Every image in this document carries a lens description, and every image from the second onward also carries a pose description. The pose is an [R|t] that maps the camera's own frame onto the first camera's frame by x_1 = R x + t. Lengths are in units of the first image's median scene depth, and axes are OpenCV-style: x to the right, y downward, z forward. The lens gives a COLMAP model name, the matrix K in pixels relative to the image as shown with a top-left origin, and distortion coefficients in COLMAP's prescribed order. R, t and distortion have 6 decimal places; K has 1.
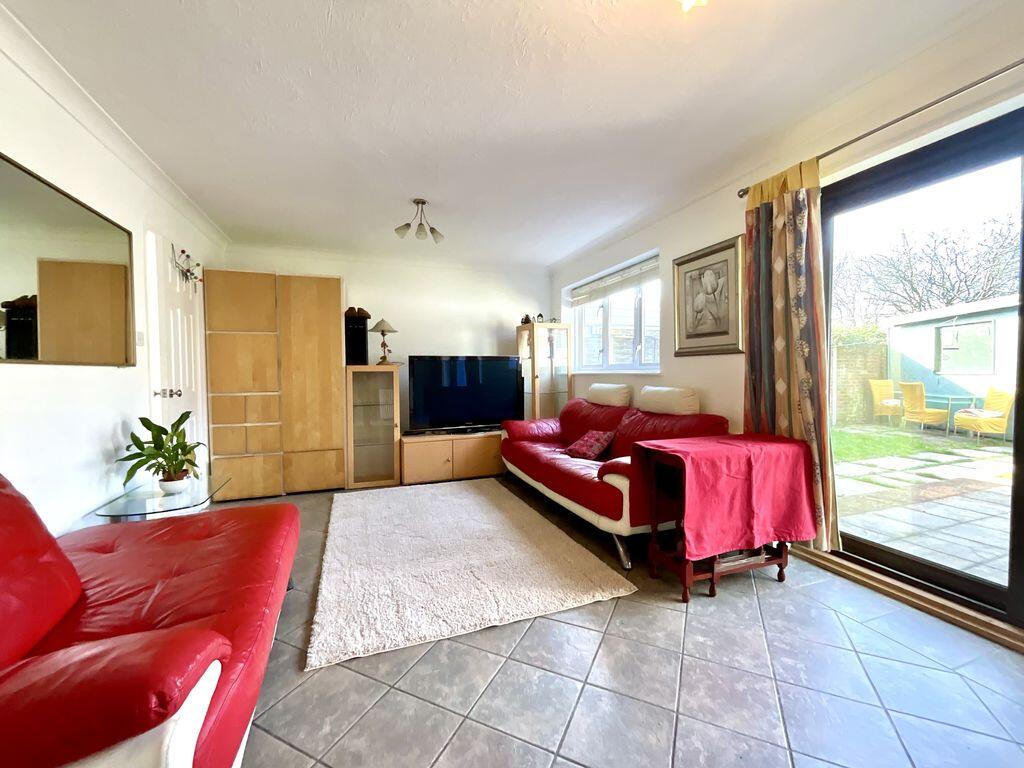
lens RADIAL K [[414.5, 0, 512.0], [0, 414.5, 384.0], [0, 0, 1]] dist [-0.000688, -0.000114]
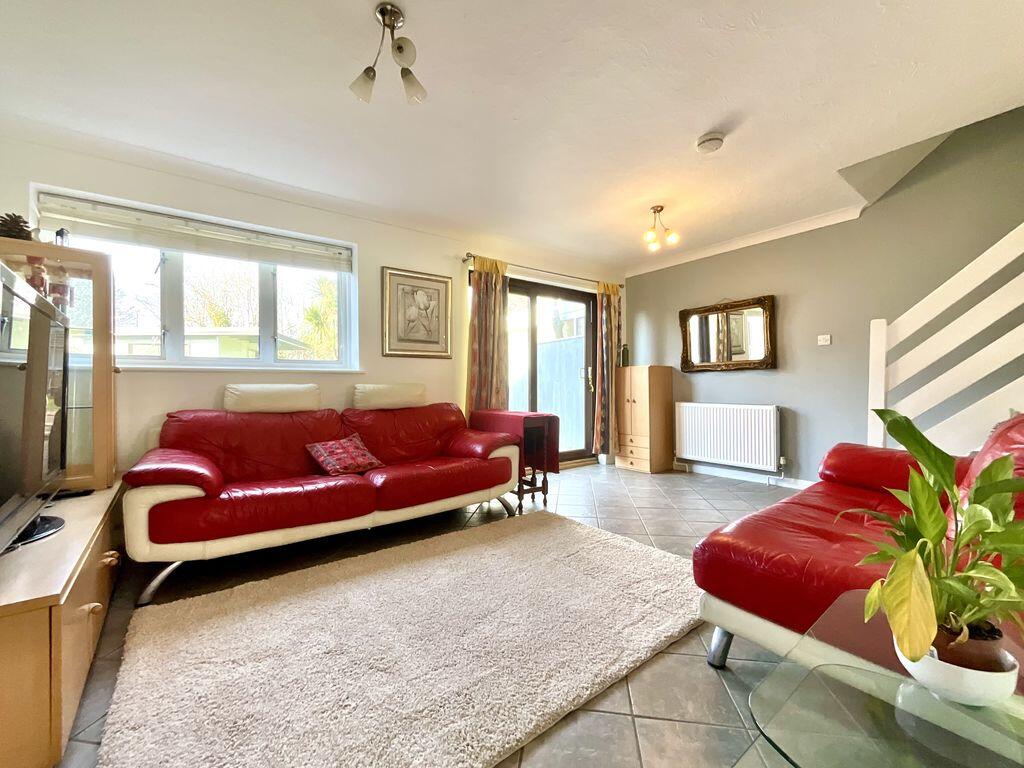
lens RADIAL K [[414.5, 0, 512.0], [0, 414.5, 384.0], [0, 0, 1]] dist [-0.000688, -0.000114]
pose [[-0.287202, 0.010179, 0.957816, -0.765894], [0.036980, 0.999316, 0.000468, 0.018476], [-0.957156, 0.035554, -0.287382, 1.040732]]
